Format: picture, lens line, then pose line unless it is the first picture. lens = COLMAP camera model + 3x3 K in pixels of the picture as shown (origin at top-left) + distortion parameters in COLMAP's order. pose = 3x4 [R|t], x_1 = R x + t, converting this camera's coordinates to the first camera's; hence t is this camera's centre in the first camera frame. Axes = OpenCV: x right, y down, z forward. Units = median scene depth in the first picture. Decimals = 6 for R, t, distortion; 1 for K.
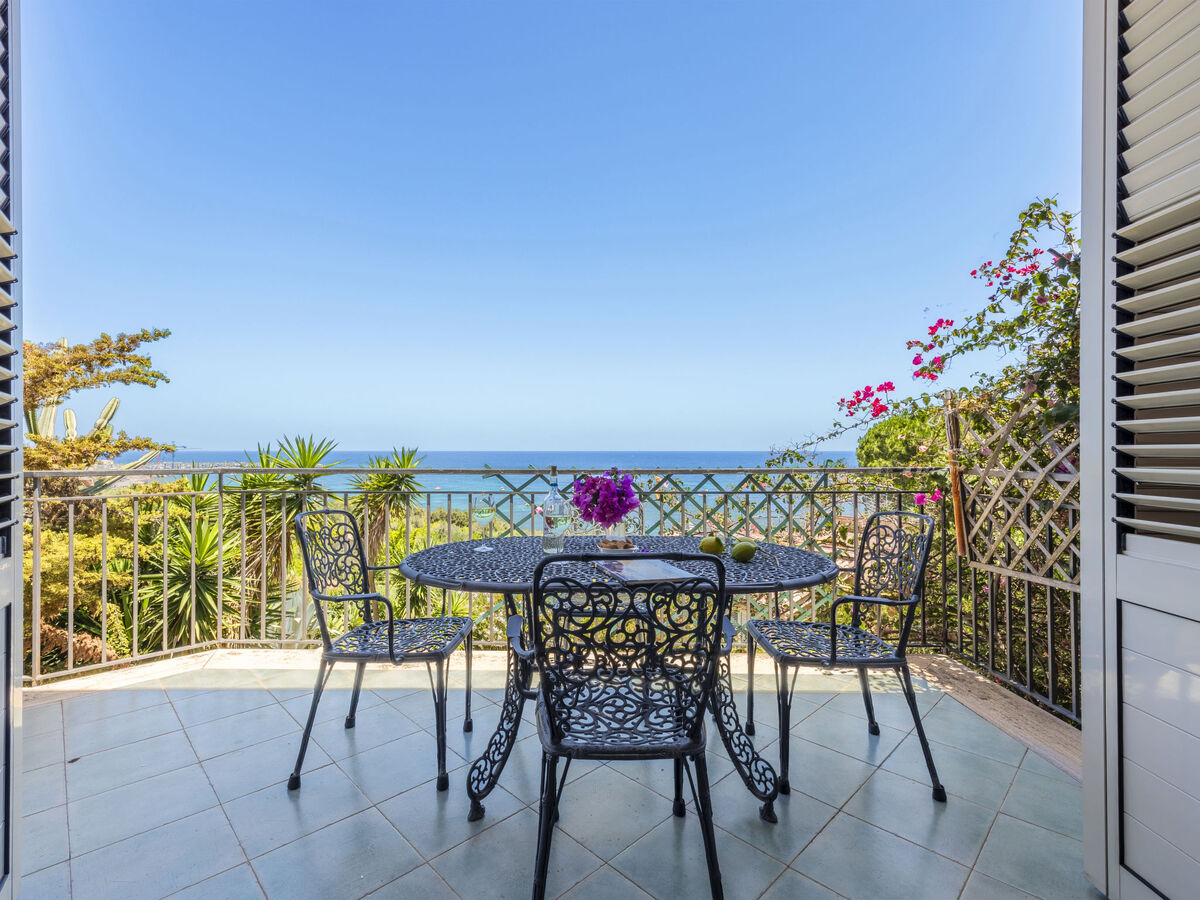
lens RADIAL K [[548.2, 0, 602.9], [0, 548.2, 450.8], [0, 0, 1]] dist [0.004216, -0.000607]
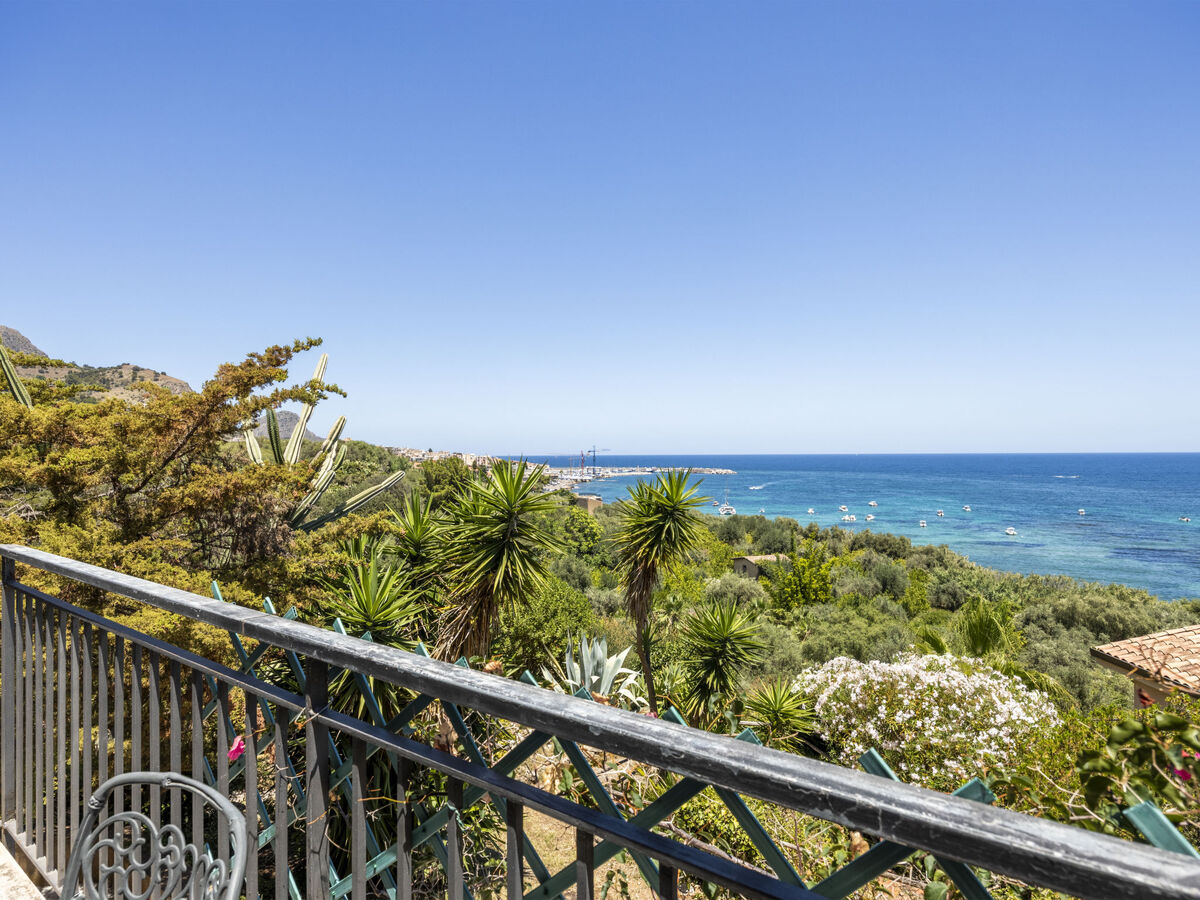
lens RADIAL K [[705.9, 0, 602.8], [0, 705.9, 444.8], [0, 0, 1]] dist [-0.023173, -0.001646]
pose [[0.788456, -0.010249, -0.615006, 0.198223], [0.003257, 0.999917, -0.012487, -0.041966], [0.615083, 0.007842, 0.788423, 0.434245]]
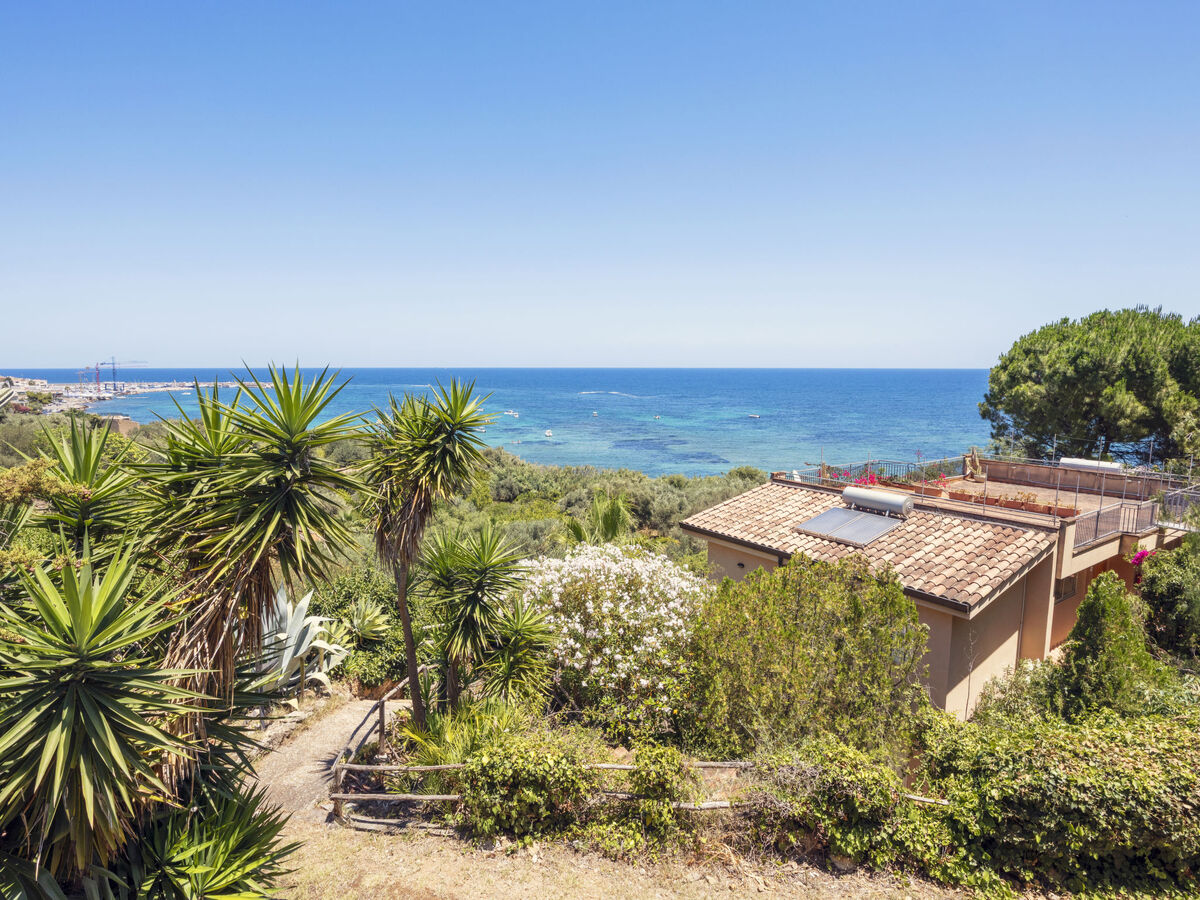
lens RADIAL K [[662.9, 0, 599.6], [0, 662.9, 450.9], [0, 0, 1]] dist [-0.007344, -0.001245]
pose [[0.999449, 0.006614, -0.032528, -0.332426], [-0.002496, 0.992149, 0.125034, -0.029114], [0.033099, -0.124884, 0.991619, 0.561919]]
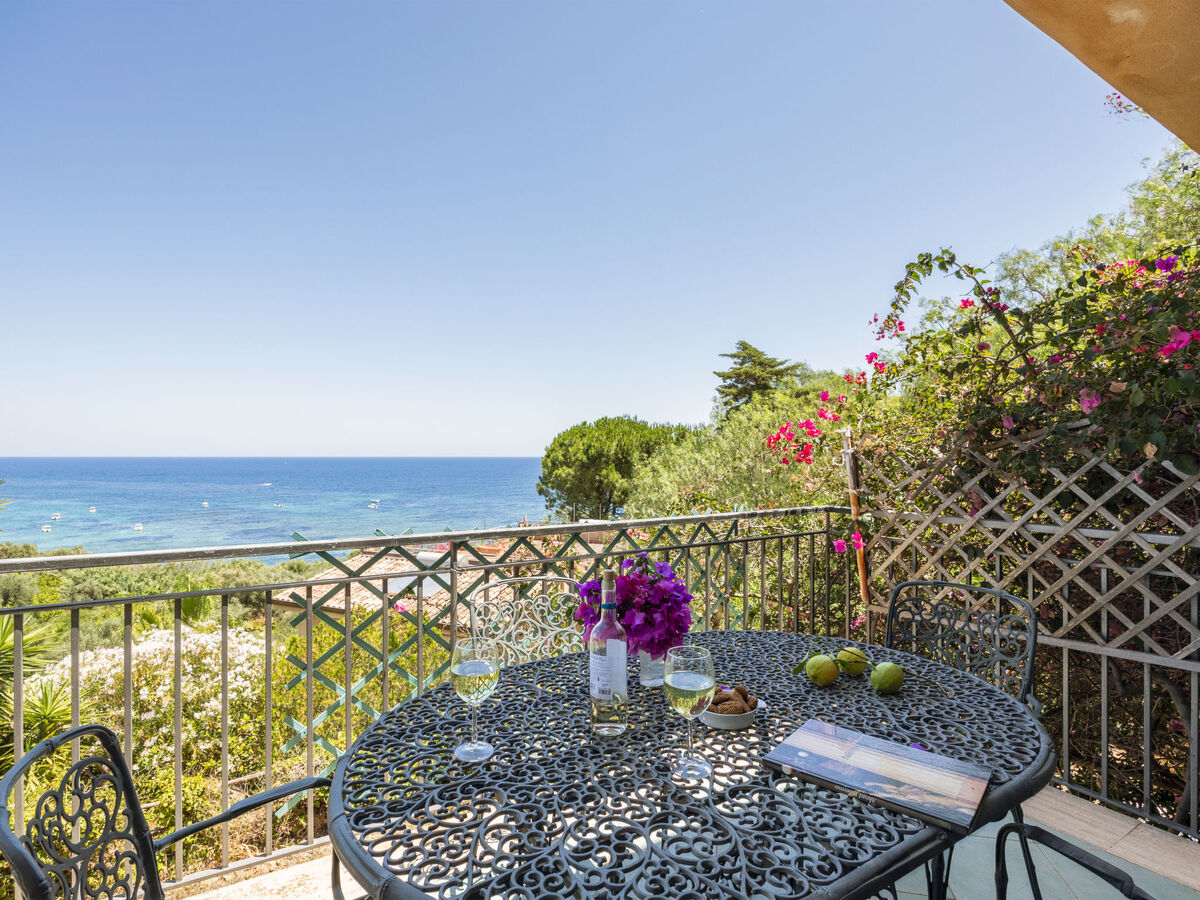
lens RADIAL K [[585.7, 0, 582.3], [0, 585.7, 450.2], [0, 0, 1]] dist [-0.012844, -0.000723]
pose [[0.864662, 0.005076, 0.502329, -0.145584], [0.000719, 0.999935, -0.011343, -0.030395], [-0.502354, 0.010169, 0.864602, 0.182713]]
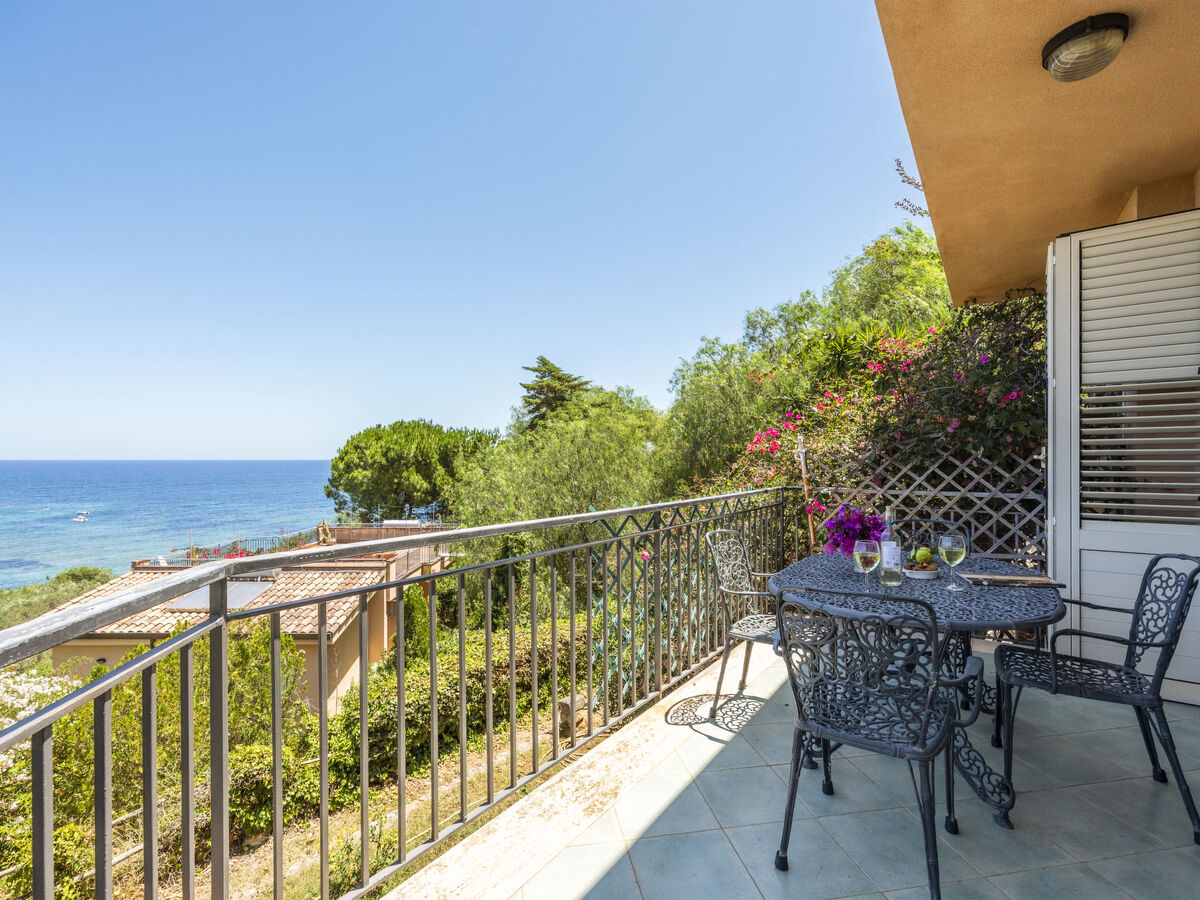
lens RADIAL K [[548.2, 0, 590.5], [0, 548.2, 462.8], [0, 0, 1]] dist [0.004216, -0.000607]
pose [[0.589323, -0.004102, 0.807887, -0.492698], [-0.000301, 0.999986, 0.005298, -0.022792], [-0.807897, -0.003365, 0.589314, 0.300227]]
